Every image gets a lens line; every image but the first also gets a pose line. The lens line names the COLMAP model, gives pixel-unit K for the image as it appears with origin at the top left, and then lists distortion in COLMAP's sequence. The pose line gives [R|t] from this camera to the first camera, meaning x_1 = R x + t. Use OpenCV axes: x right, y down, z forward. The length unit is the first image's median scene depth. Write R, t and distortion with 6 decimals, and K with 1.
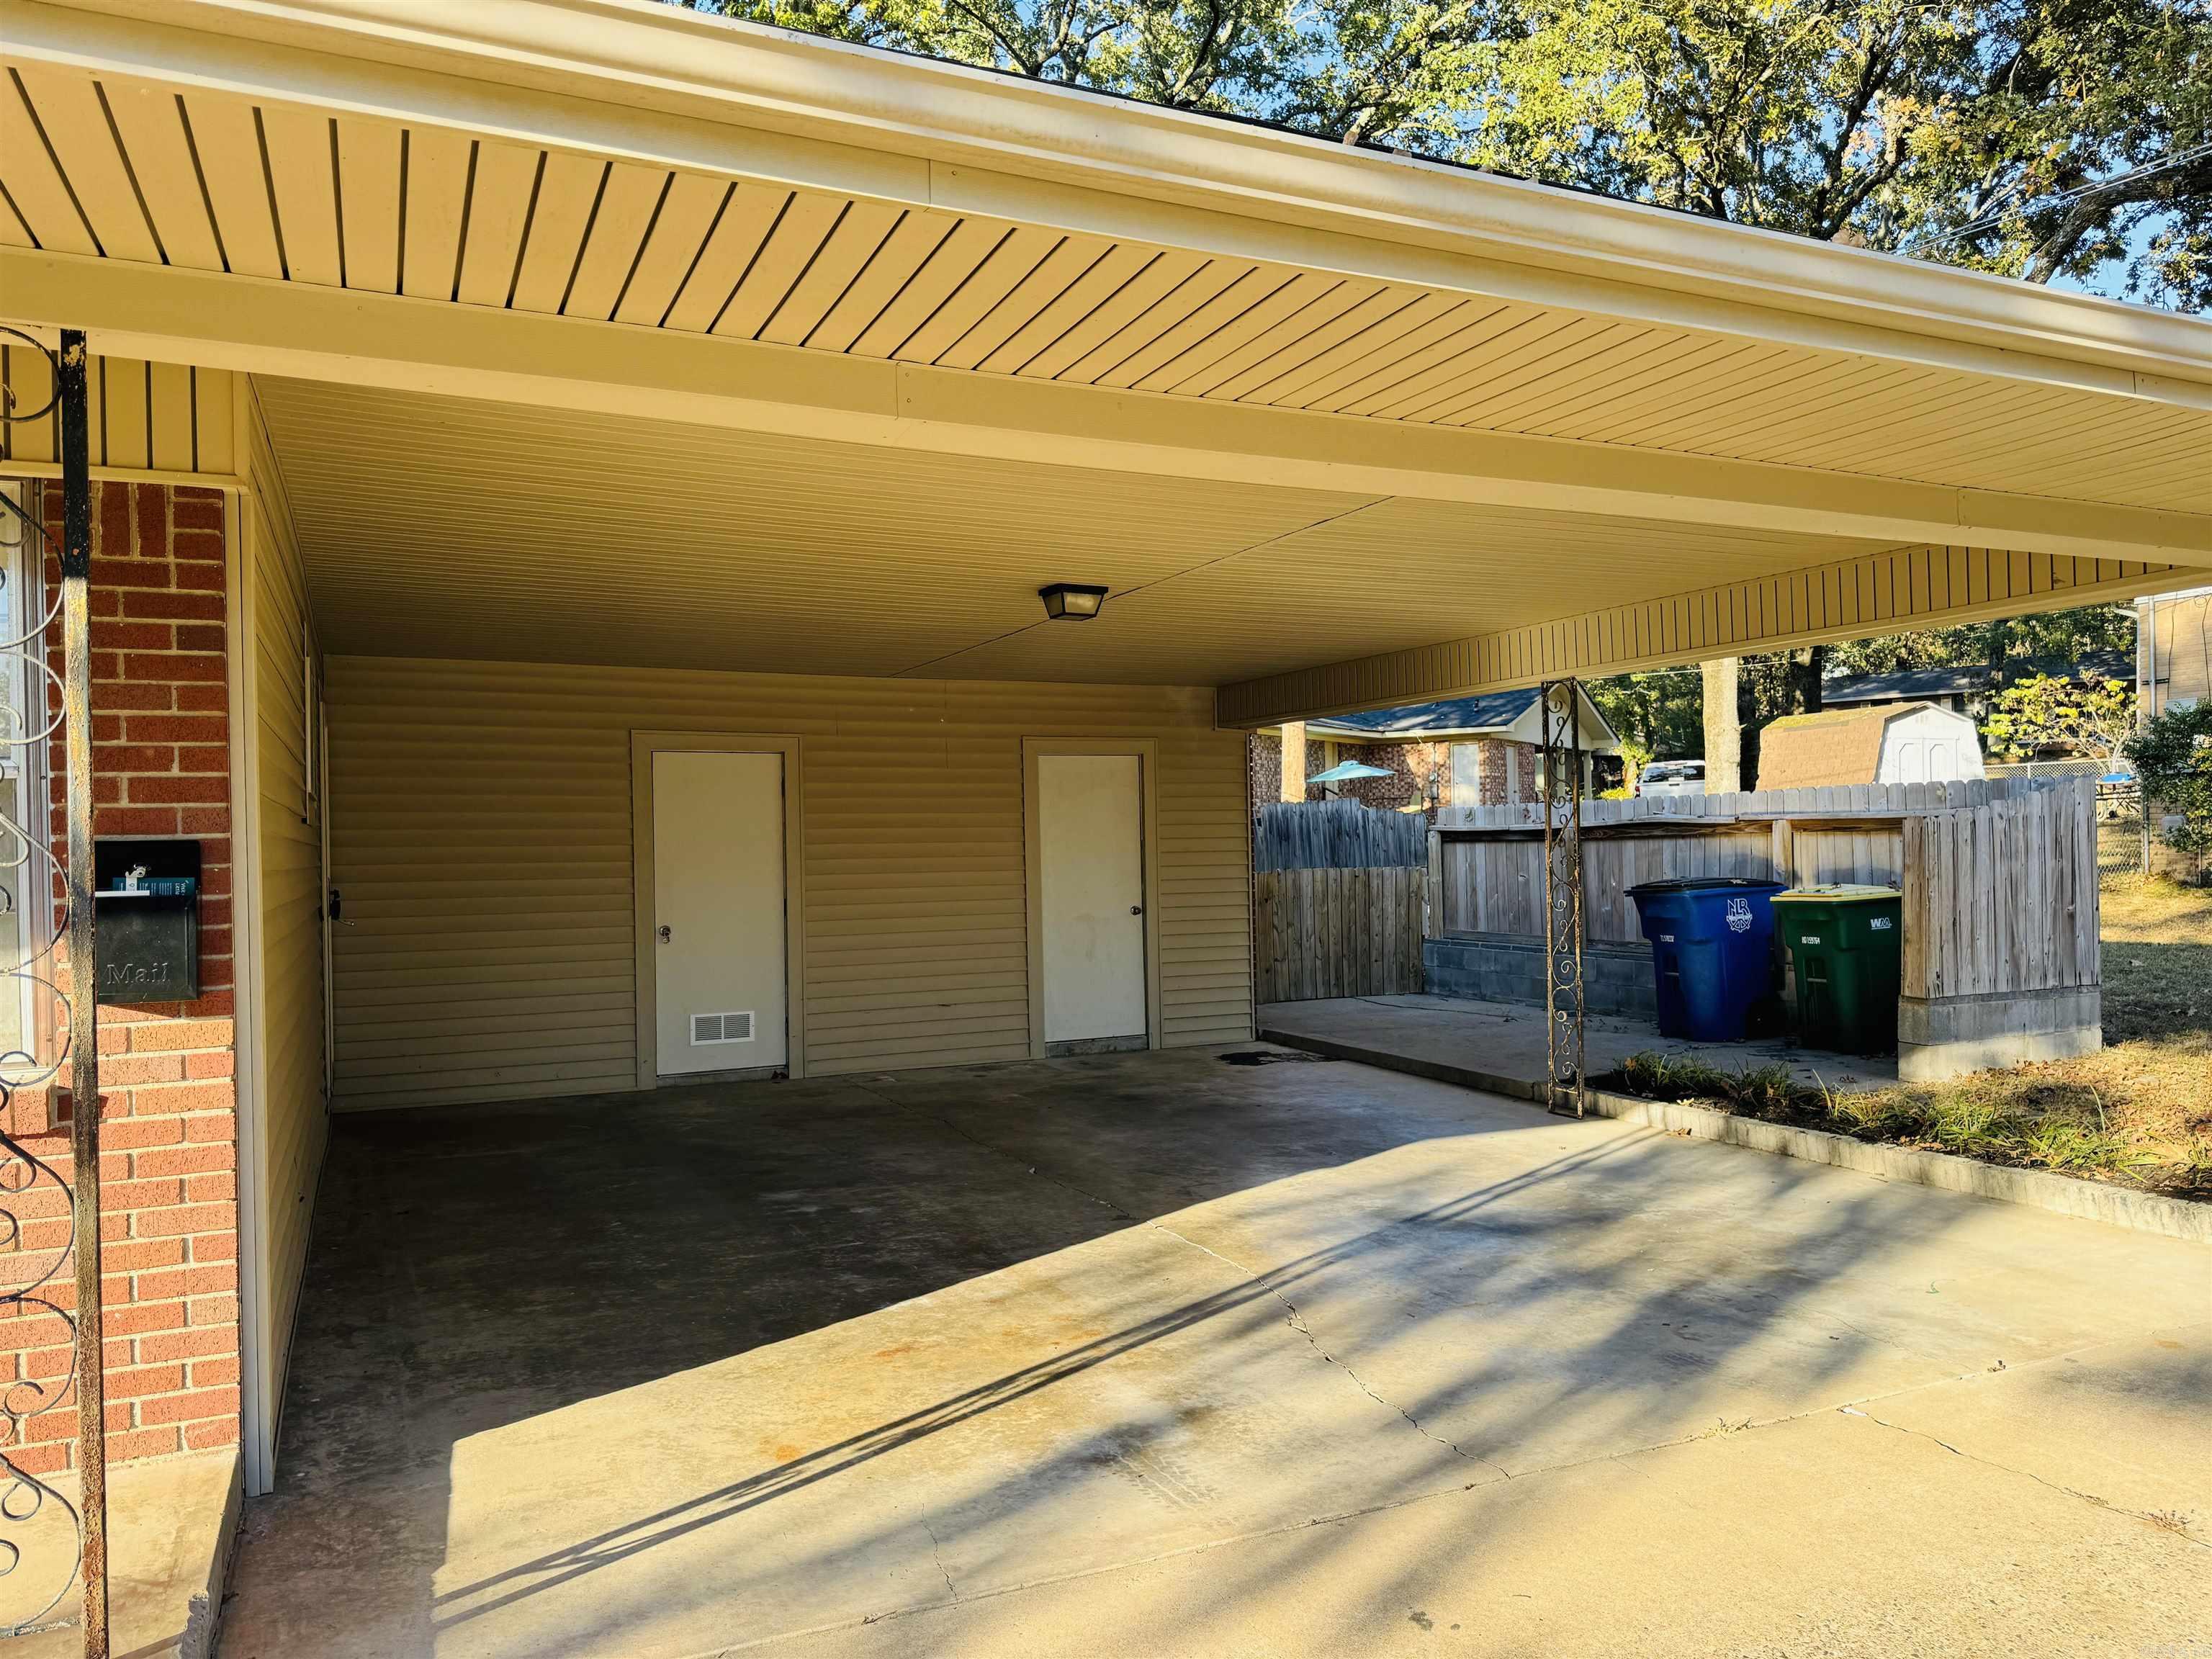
lens RADIAL K [[1561.6, 0, 1060.8], [0, 1561.6, 829.0], [0, 0, 1]] dist [0.053883, -0.048213]
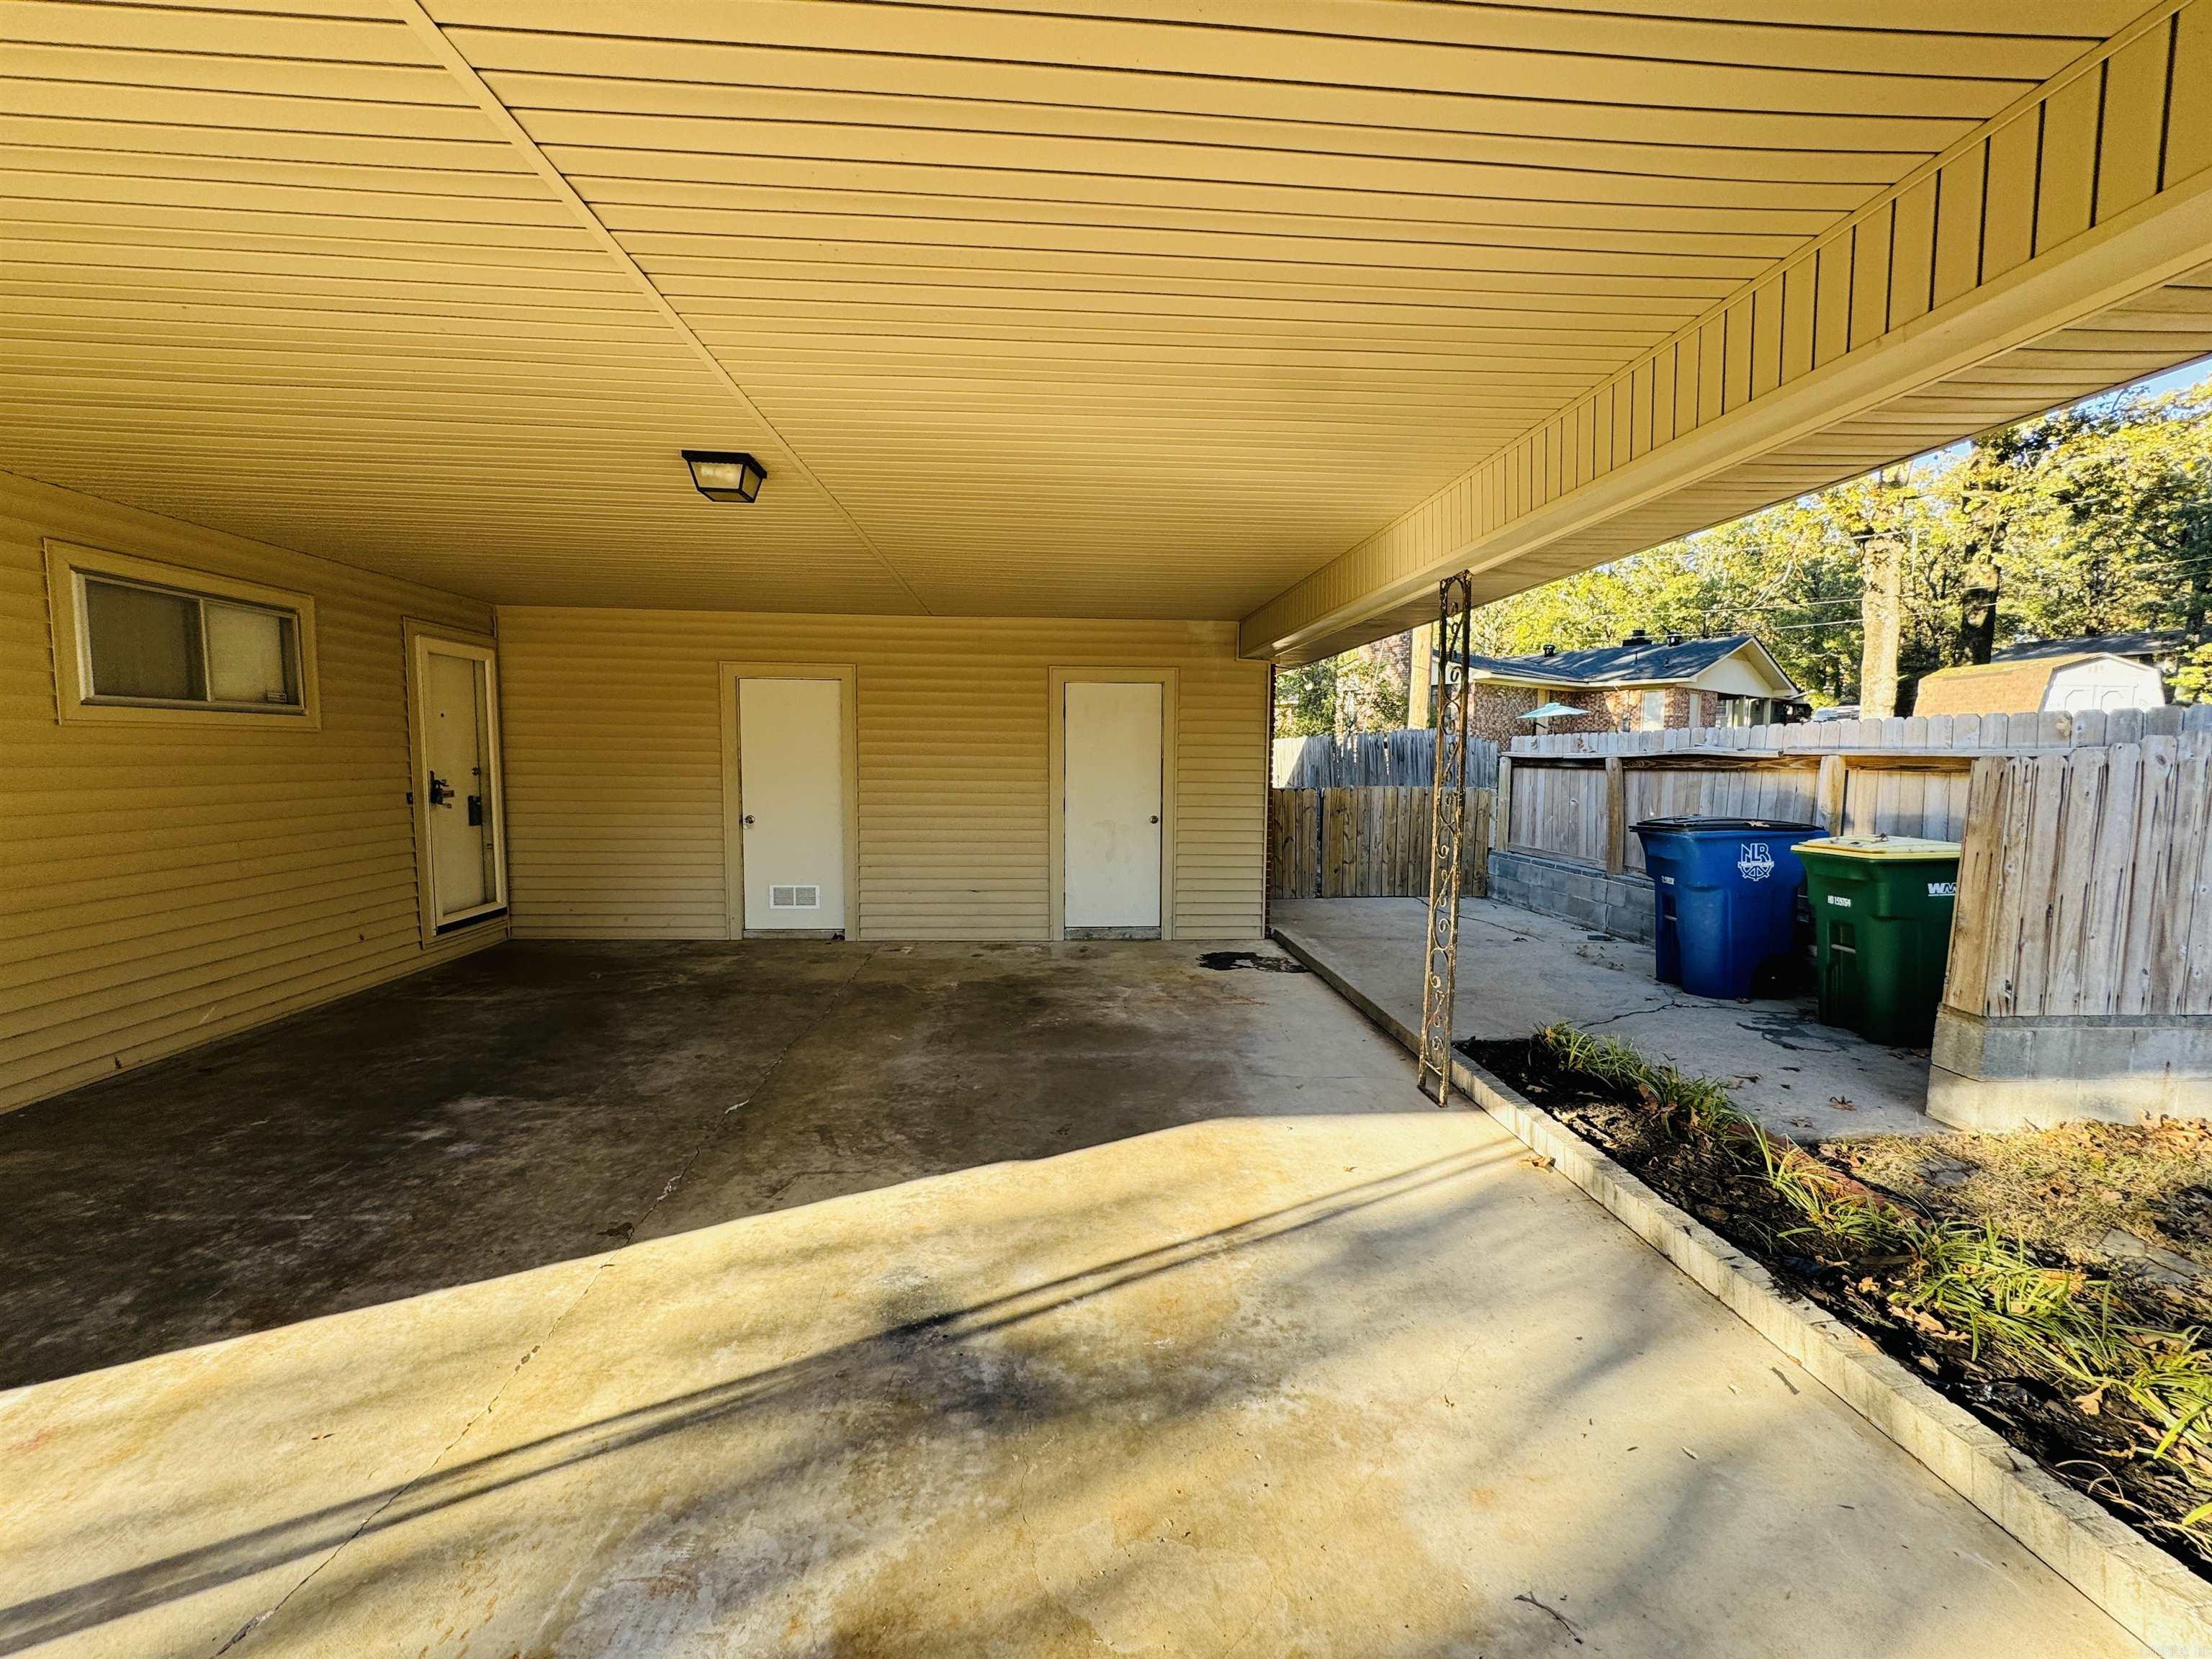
lens RADIAL K [[884.8, 0, 1087.6], [0, 884.8, 819.5], [0, 0, 1]] dist [-0.005937, 0.002600]
pose [[0.937132, 0.051257, -0.345189, 0.240562], [-0.021932, 0.995850, 0.088329, -0.004499], [0.348284, -0.075205, 0.934367, 0.395528]]
